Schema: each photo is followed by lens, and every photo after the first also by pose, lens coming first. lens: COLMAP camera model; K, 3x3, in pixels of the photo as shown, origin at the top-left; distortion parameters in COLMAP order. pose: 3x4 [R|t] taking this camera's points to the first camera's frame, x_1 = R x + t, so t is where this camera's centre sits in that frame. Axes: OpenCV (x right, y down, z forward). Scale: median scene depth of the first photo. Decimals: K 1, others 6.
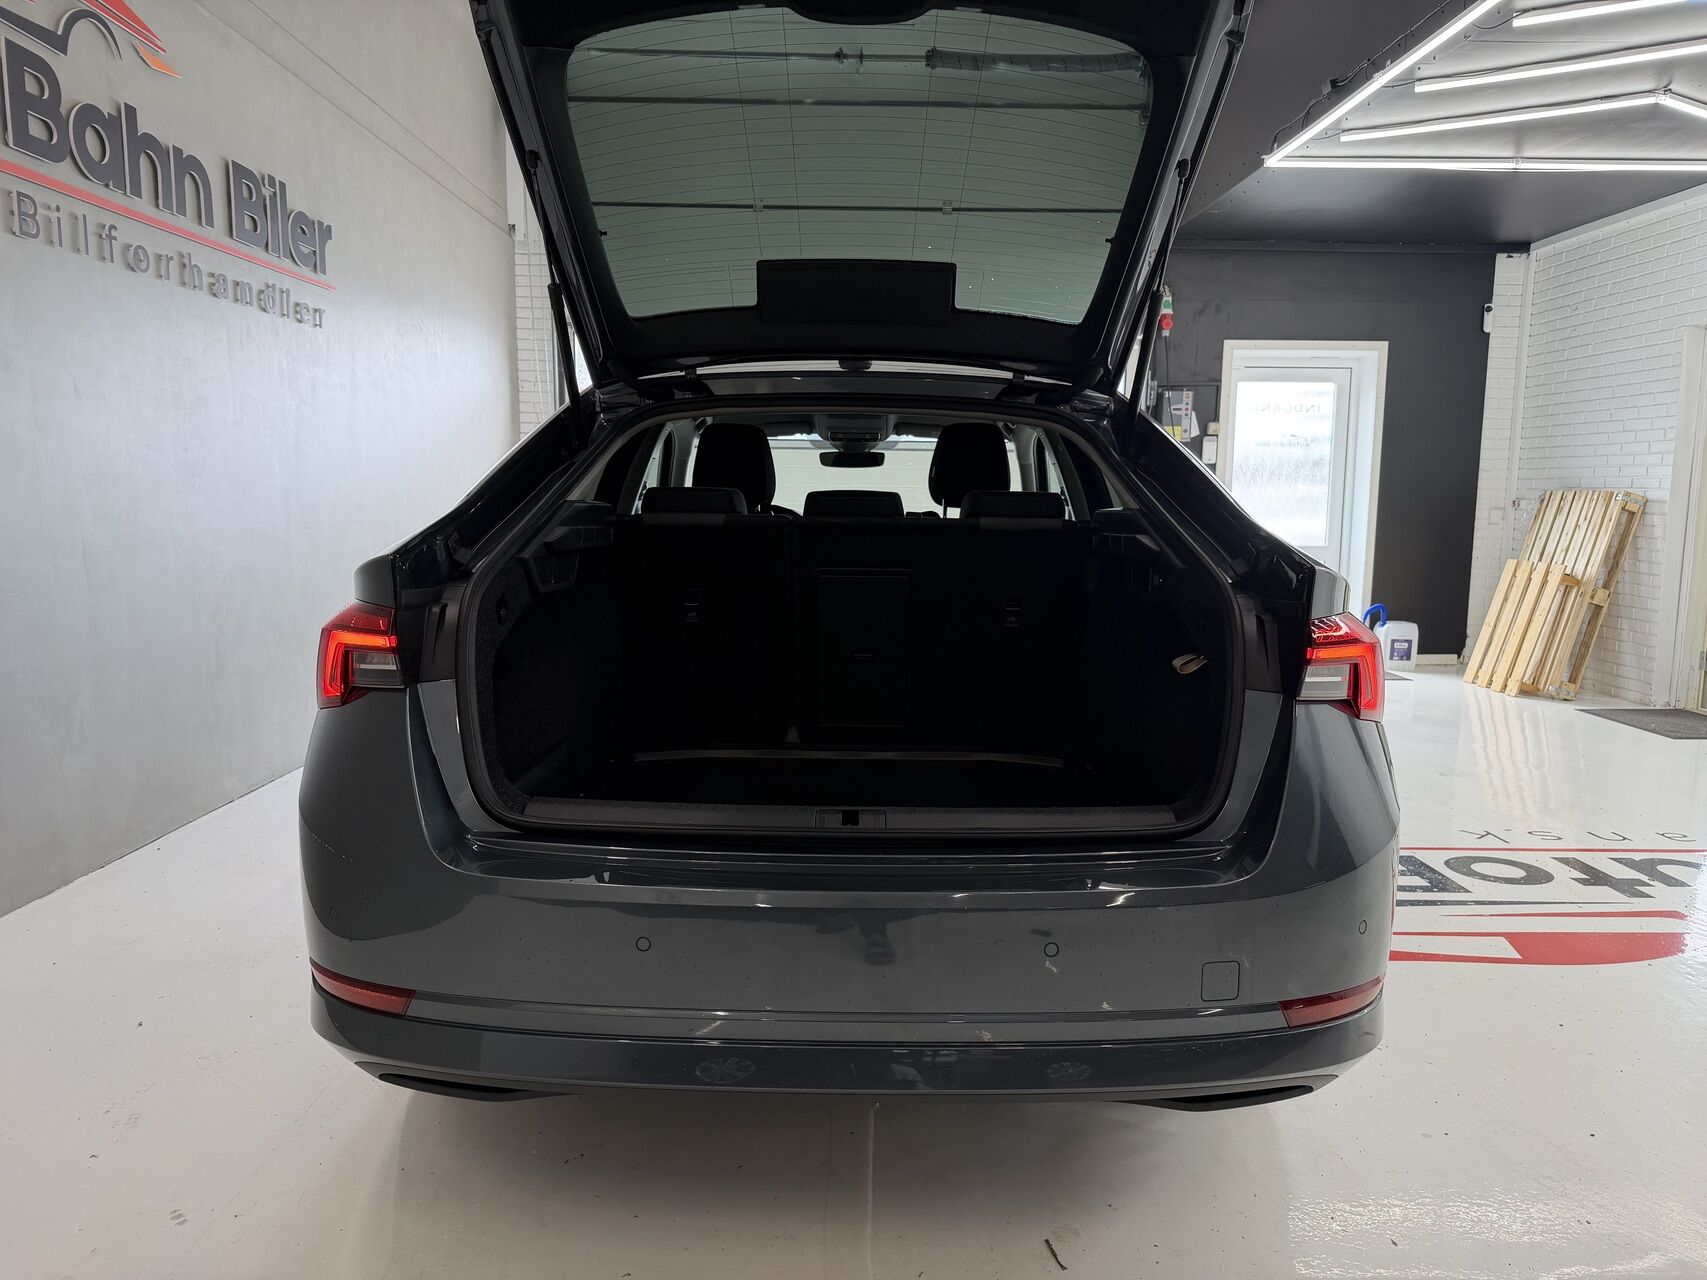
lens RADIAL K [[1206.4, 0, 853.5], [0, 1206.4, 640.0], [0, 0, 1]] dist [0.025870, -0.002503]
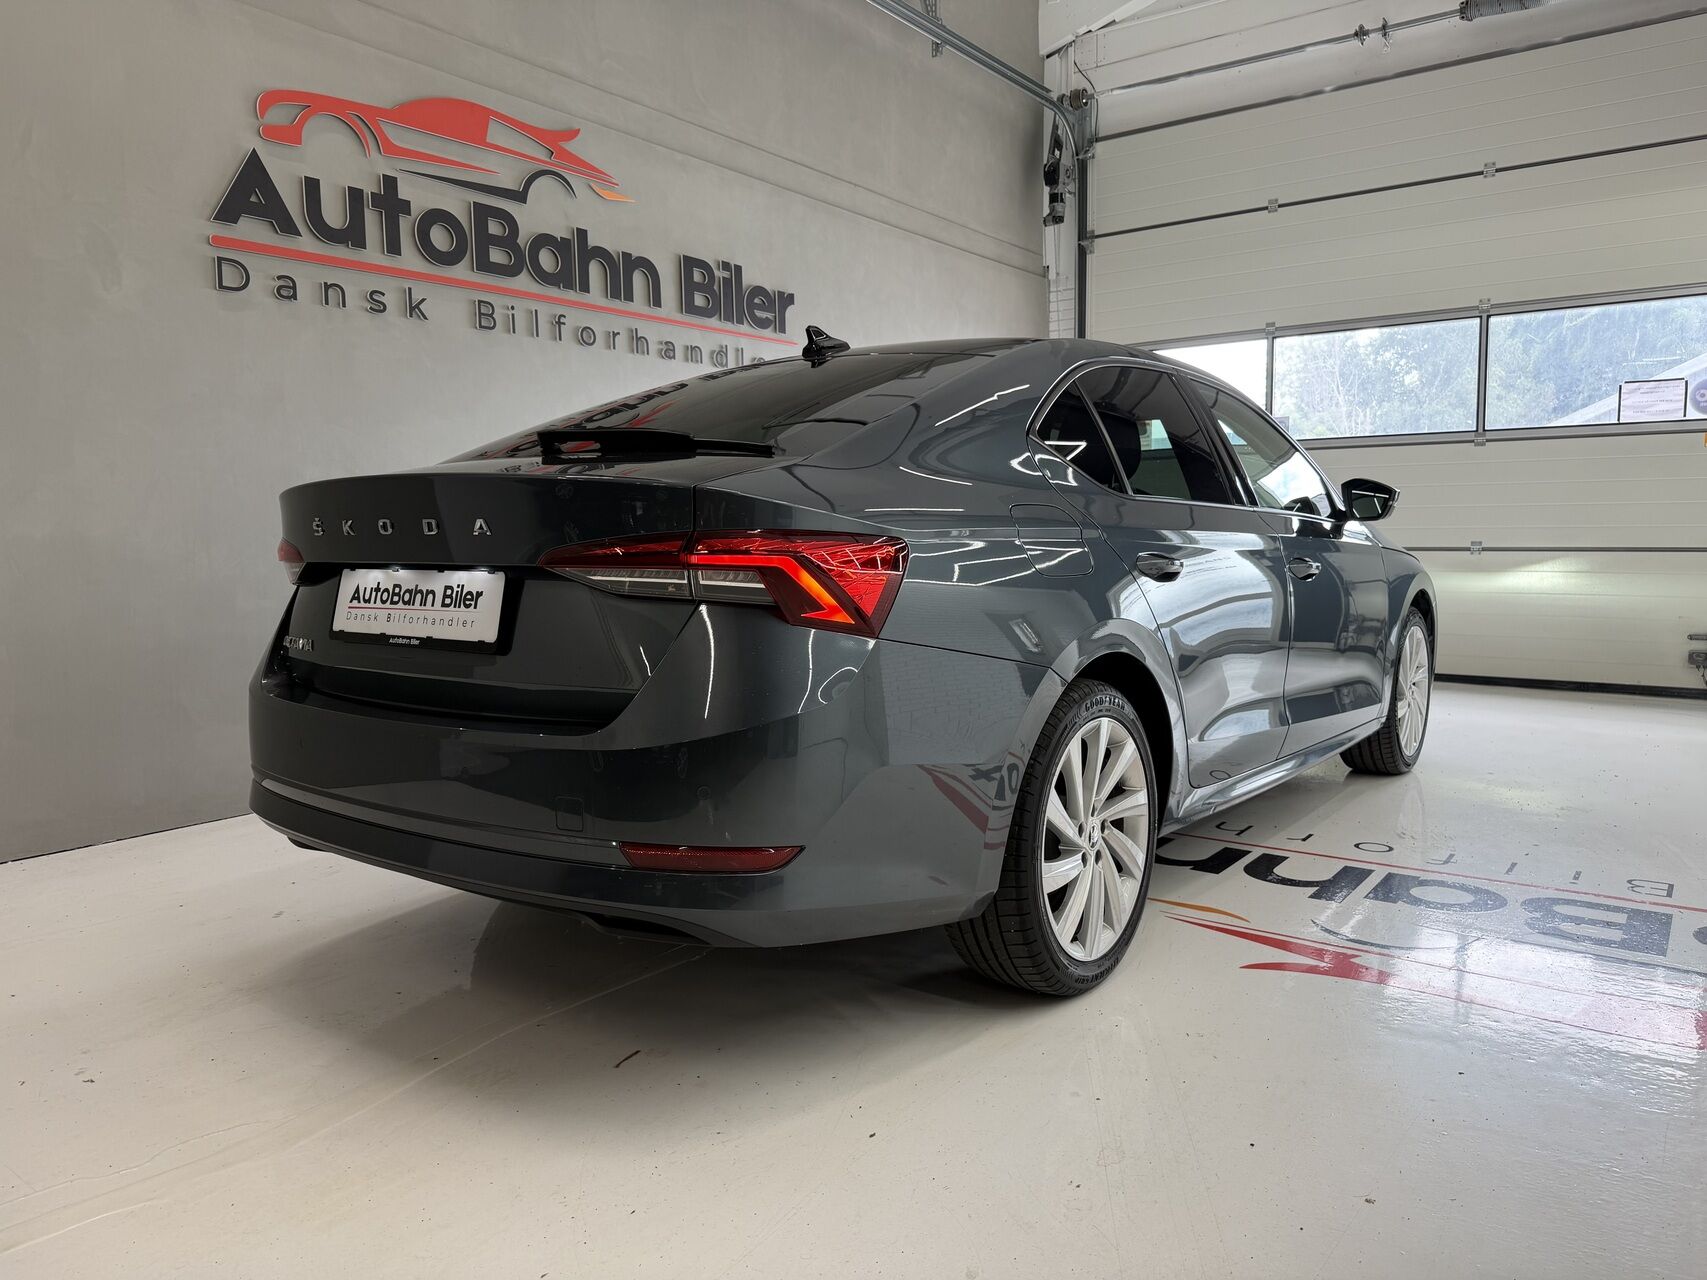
lens RADIAL K [[1204.4, 0, 888.0], [0, 1204.4, 645.5], [0, 0, 1]] dist [0.091169, -0.120777]
pose [[0.808288, 0.035729, -0.587702, 0.414955], [-0.052602, 0.998548, -0.011639, 0.034327], [0.586433, 0.040322, 0.808994, 0.059314]]
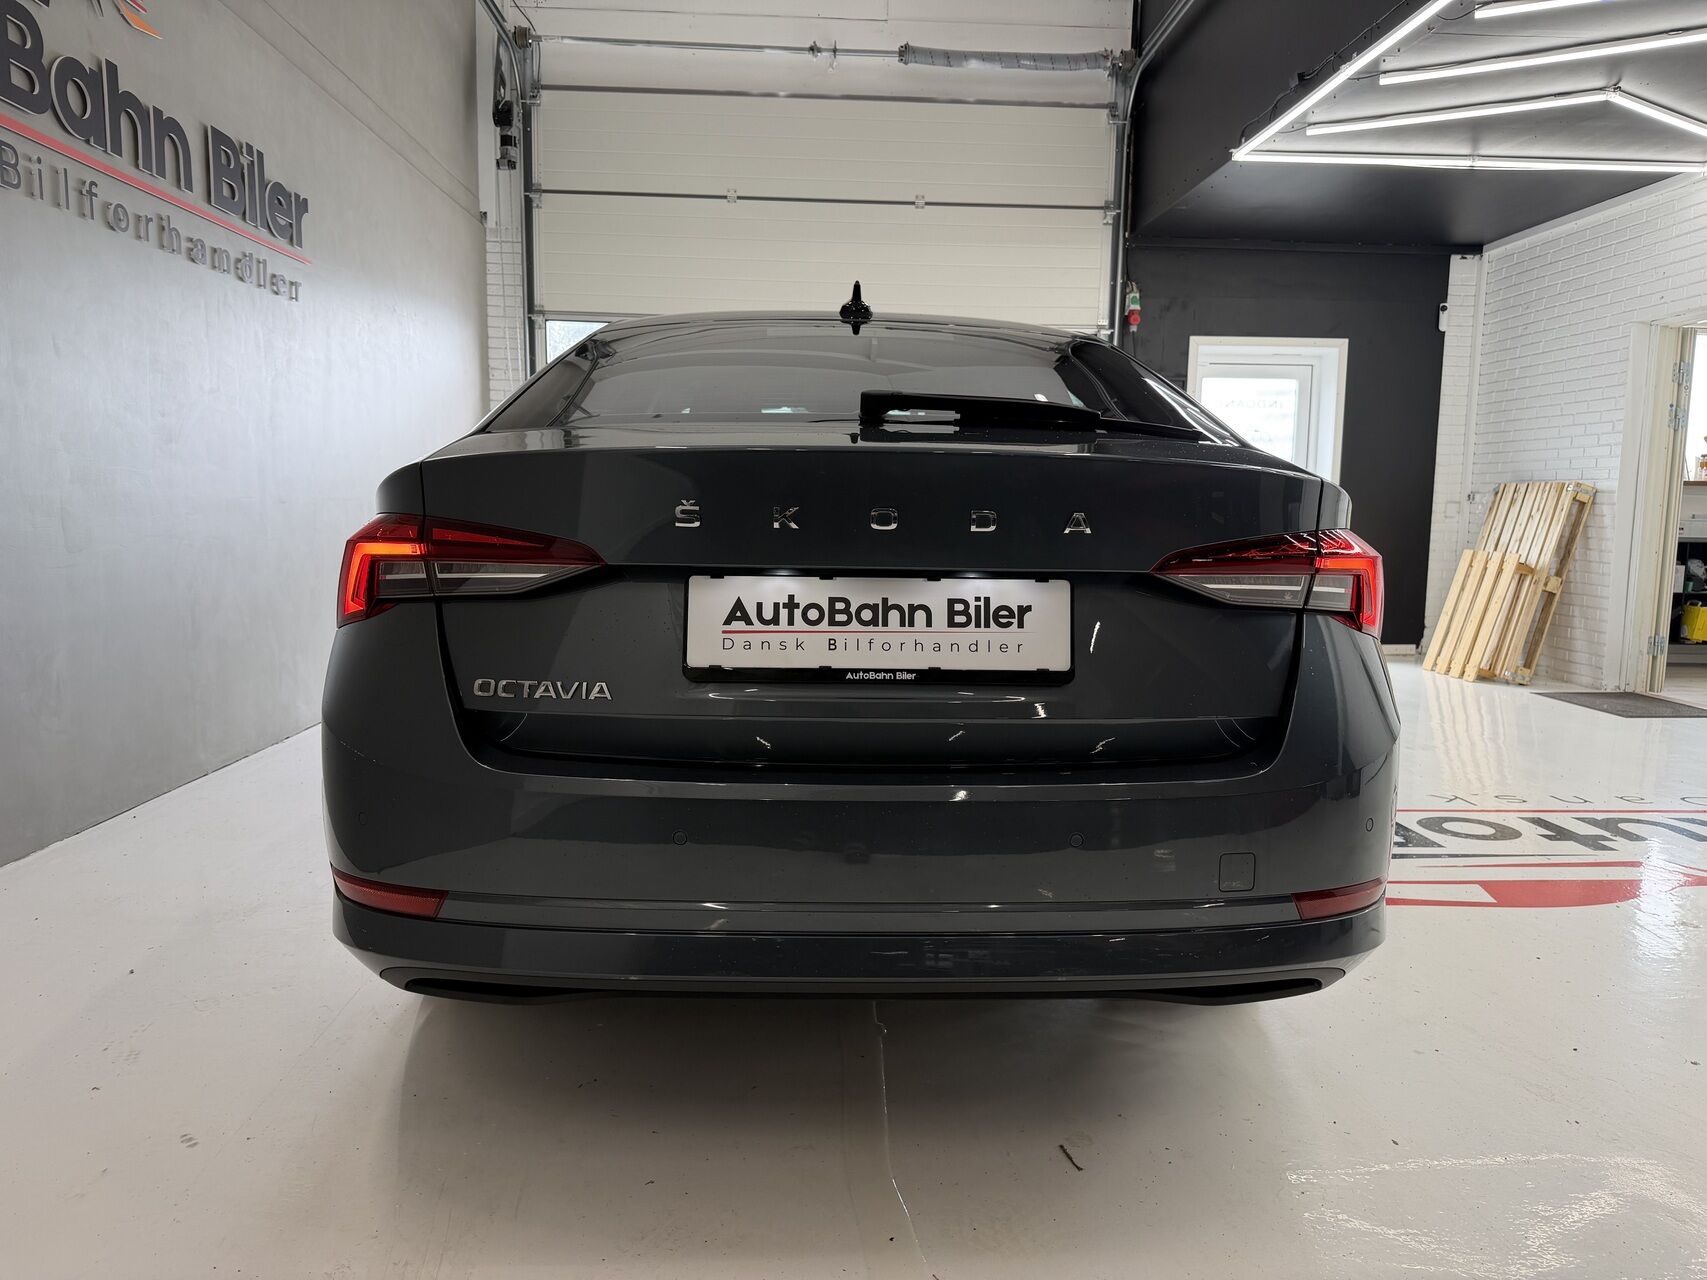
lens RADIAL K [[1207.7, 0, 861.8], [0, 1207.7, 637.3], [0, 0, 1]] dist [0.021293, 0.001370]
pose [[0.999172, 0.000162, 0.040678, -0.018891], [0.000336, 0.999925, -0.012217, 0.030410], [-0.040677, 0.012220, 0.999098, -0.006325]]
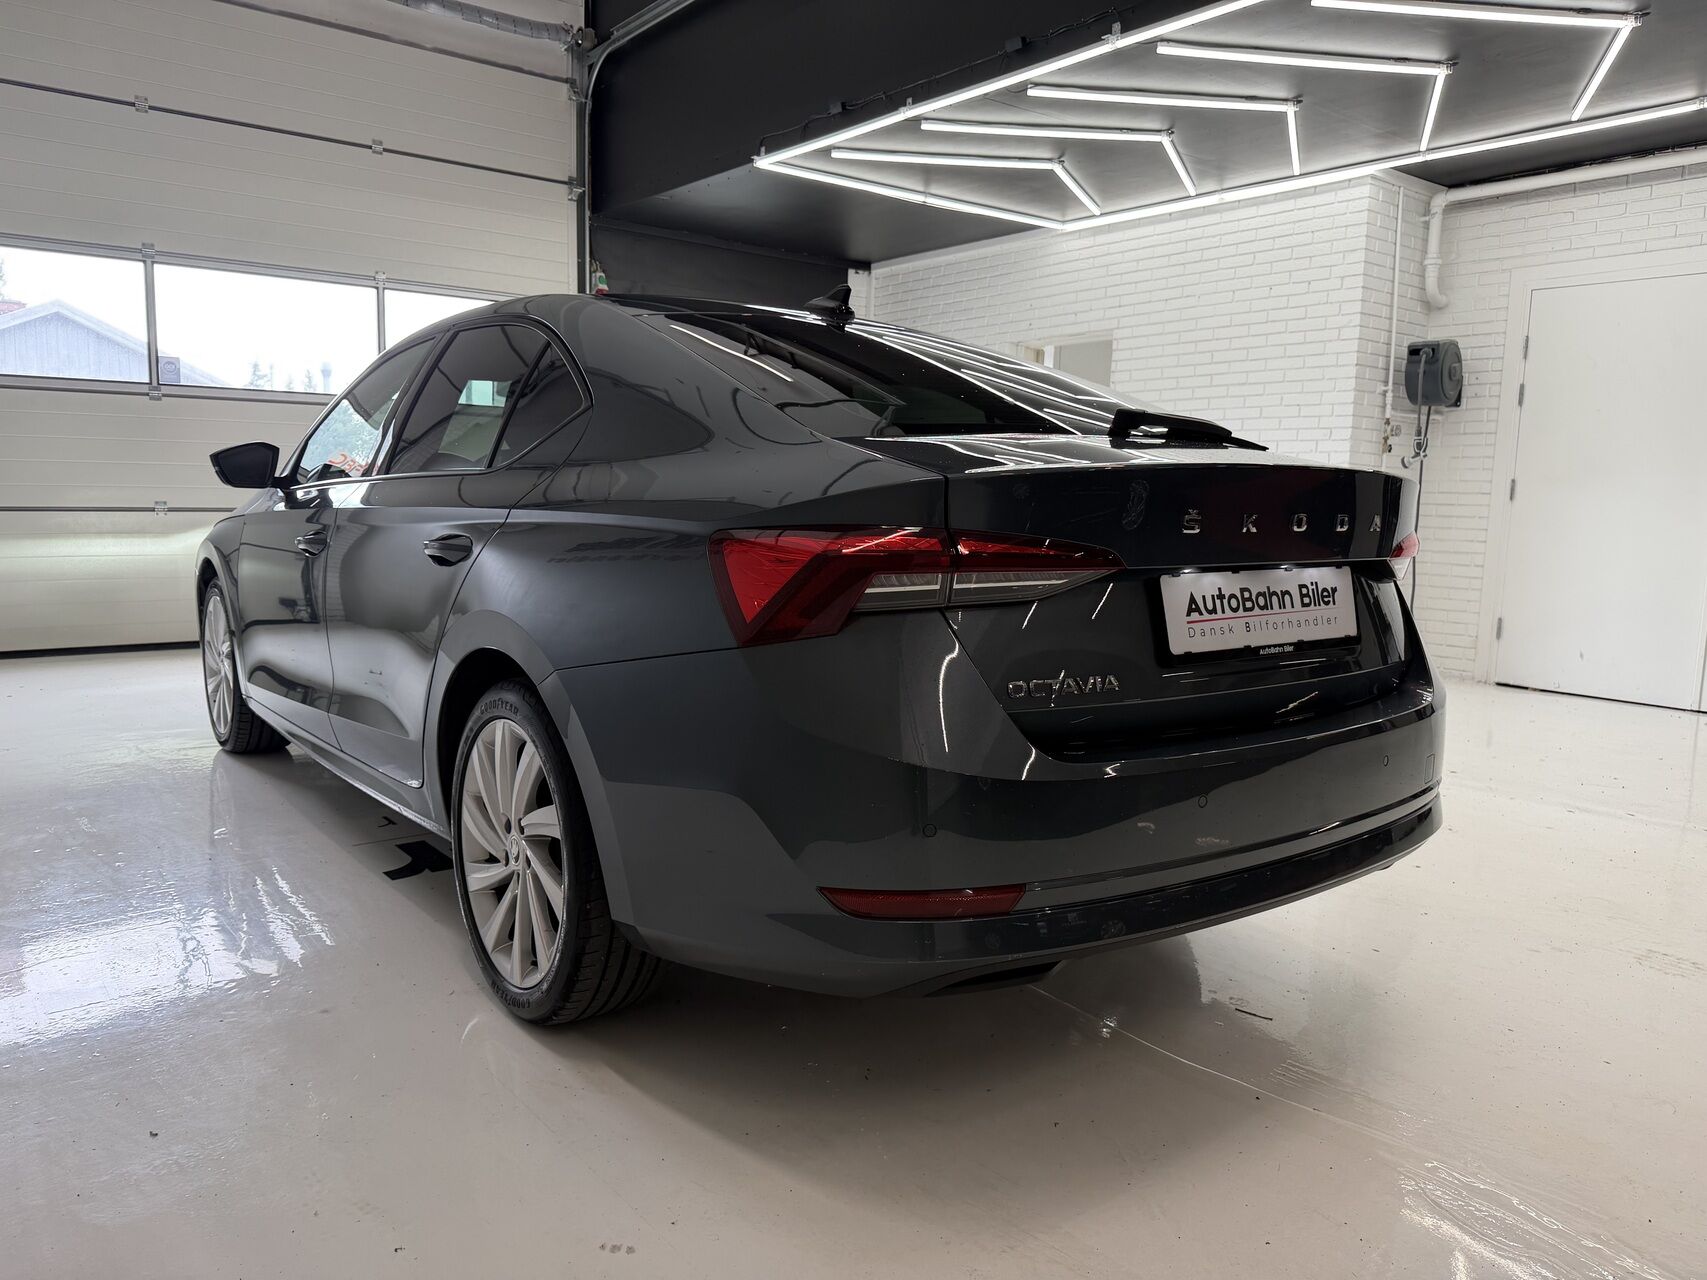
lens RADIAL K [[1212.0, 0, 832.1], [0, 1212.0, 641.4], [0, 0, 1]] dist [0.091563, -0.123637]
pose [[0.801260, -0.073071, 0.593838, -0.364000], [0.065993, 0.997252, 0.033667, 0.010391], [-0.594666, 0.012213, 0.803880, 0.080890]]
